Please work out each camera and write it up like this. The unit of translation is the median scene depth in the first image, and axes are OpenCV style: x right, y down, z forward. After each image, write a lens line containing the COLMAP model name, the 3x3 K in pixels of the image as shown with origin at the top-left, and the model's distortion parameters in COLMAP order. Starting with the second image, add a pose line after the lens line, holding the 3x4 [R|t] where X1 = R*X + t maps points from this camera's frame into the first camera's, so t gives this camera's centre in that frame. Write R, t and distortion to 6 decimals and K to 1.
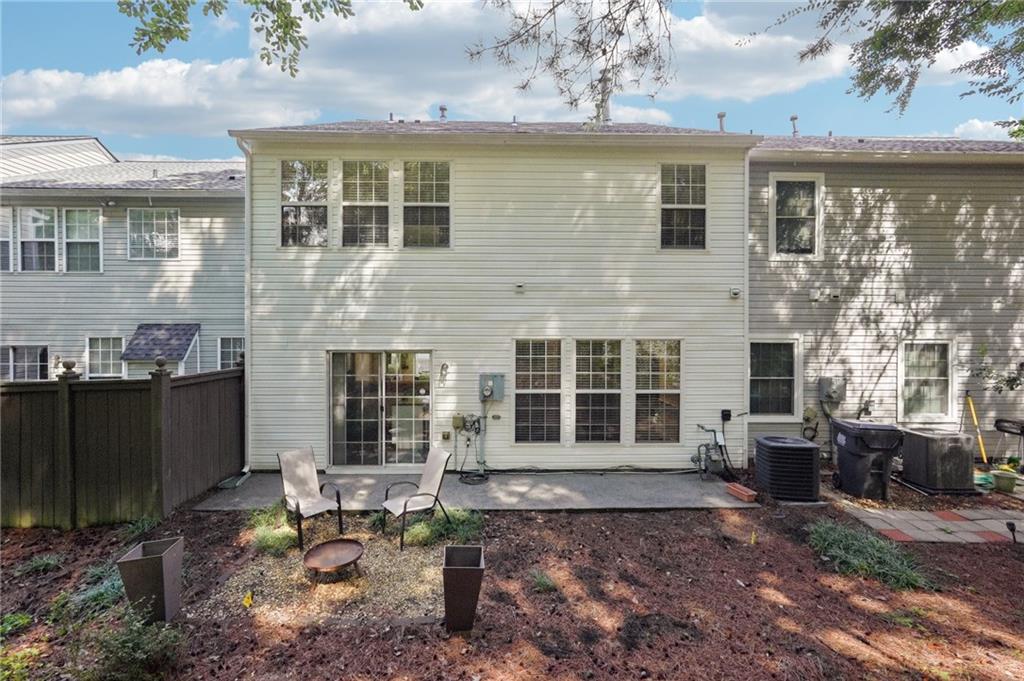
lens RADIAL K [[455.4, 0, 494.7], [0, 455.4, 340.4], [0, 0, 1]] dist [-0.001790, -0.000169]
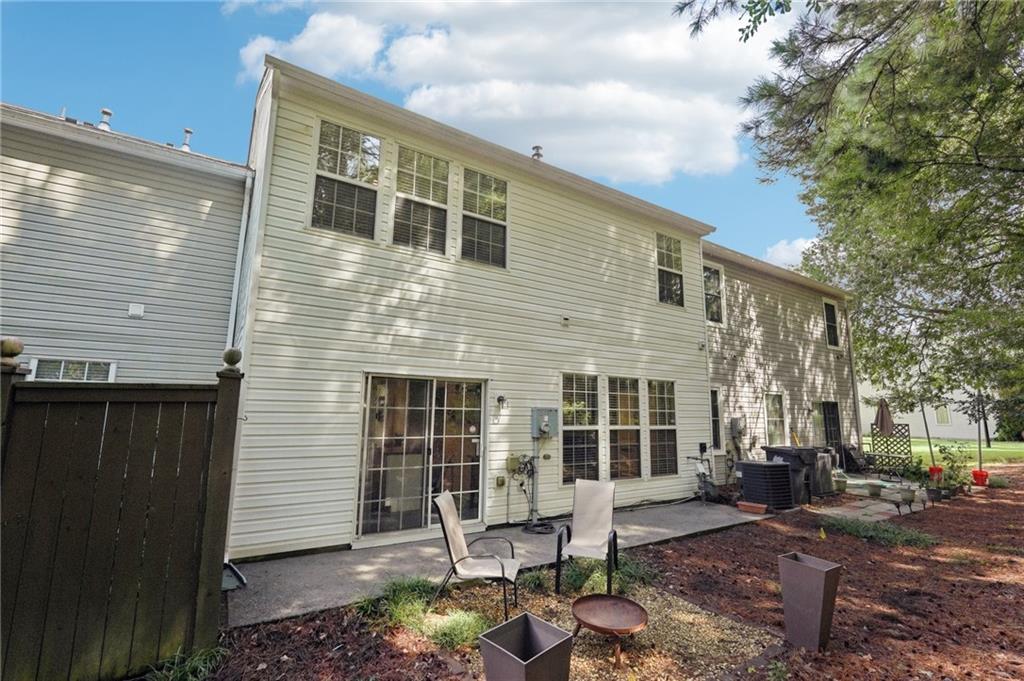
lens RADIAL K [[463.7, 0, 512.0], [0, 463.7, 340.5], [0, 0, 1]] dist [-0.000297, -0.000018]
pose [[0.843827, 0.094254, 0.528273, -0.566595], [-0.005807, 0.986000, -0.166646, 0.093922], [-0.536584, 0.137553, 0.832560, 0.233666]]
